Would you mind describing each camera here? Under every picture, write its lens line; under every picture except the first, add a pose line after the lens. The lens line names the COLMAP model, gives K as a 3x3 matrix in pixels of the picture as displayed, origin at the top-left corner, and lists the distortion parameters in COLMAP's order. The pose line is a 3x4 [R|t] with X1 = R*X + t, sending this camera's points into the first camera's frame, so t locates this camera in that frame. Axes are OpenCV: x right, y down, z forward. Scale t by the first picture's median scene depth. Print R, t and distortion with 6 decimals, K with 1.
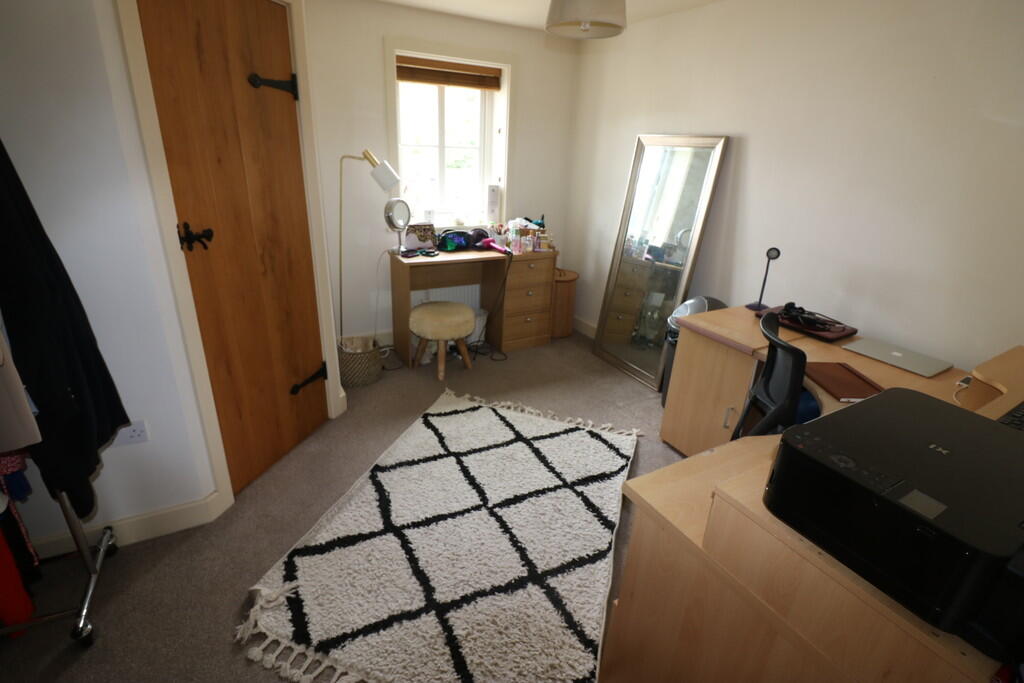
lens RADIAL K [[472.9, 0, 505.2], [0, 472.9, 327.2], [0, 0, 1]] dist [0.011747, -0.017875]
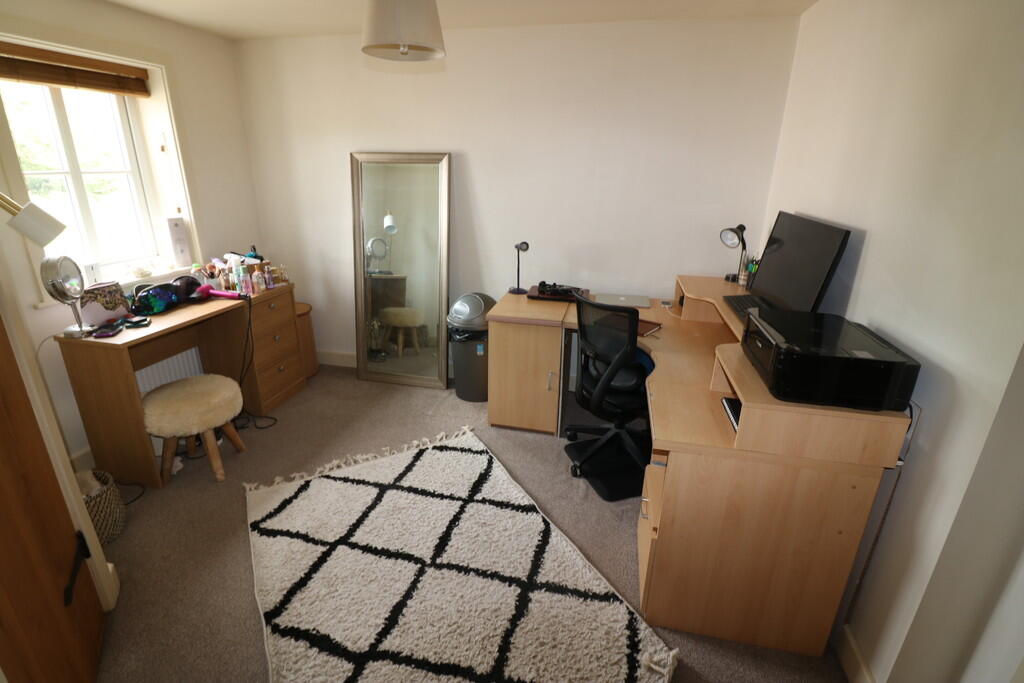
lens RADIAL K [[472.9, 0, 505.2], [0, 472.9, 327.2], [0, 0, 1]] dist [0.011747, -0.017875]
pose [[0.672059, -0.271904, 0.688771, -0.377645], [0.281700, 0.954089, 0.101778, -0.091126], [-0.684823, 0.125626, 0.717799, 0.161594]]
